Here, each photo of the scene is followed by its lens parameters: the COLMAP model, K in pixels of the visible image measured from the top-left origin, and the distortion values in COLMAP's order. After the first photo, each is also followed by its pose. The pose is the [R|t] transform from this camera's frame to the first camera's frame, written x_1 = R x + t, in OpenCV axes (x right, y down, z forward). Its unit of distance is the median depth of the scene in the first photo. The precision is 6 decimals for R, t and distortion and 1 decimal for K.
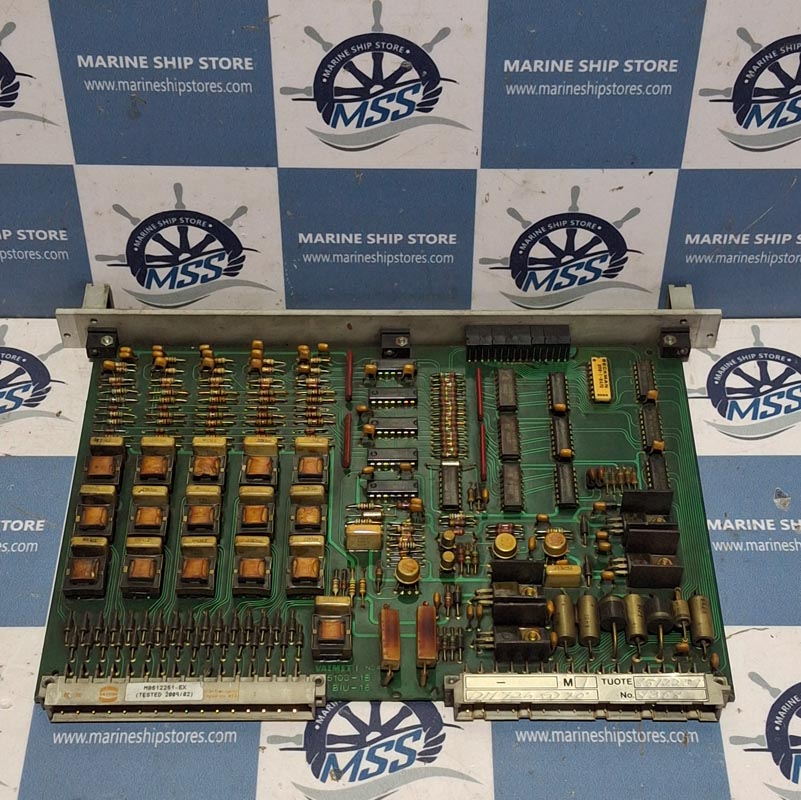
lens RADIAL K [[1672.6, 0, 401.1], [0, 1672.6, 401.9], [0, 0, 1]] dist [0.085452, 0.000000]
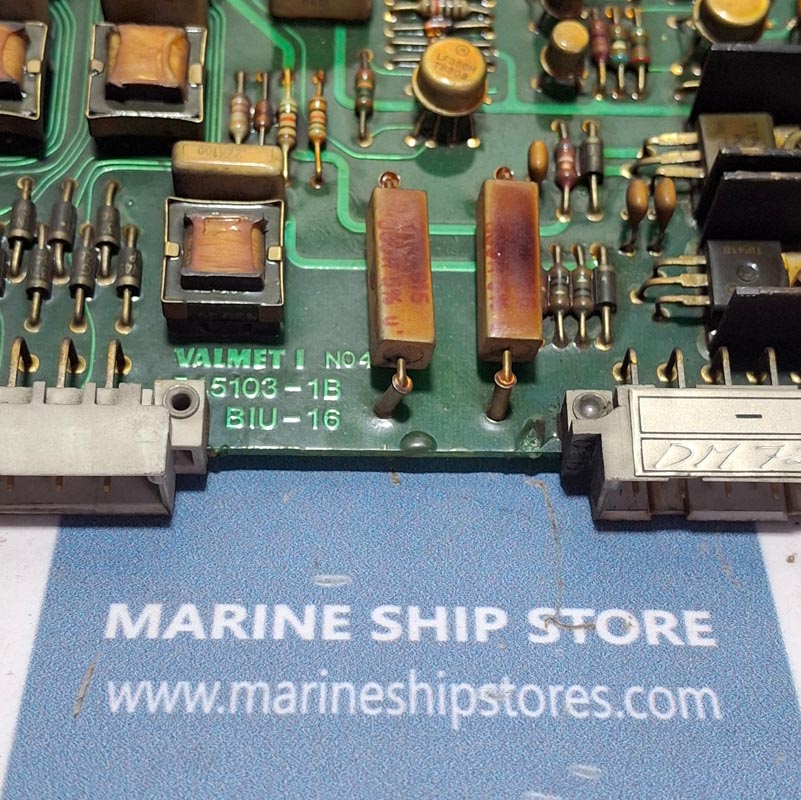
lens RADIAL K [[1672.6, 0, 399.6], [0, 1672.6, 401.2], [0, 0, 1]] dist [0.085452, 0.000000]
pose [[0.998575, 0.015052, 0.051191, -0.023117], [-0.026035, 0.974875, 0.221228, 0.090808], [-0.046575, -0.222246, 0.973878, 0.659426]]
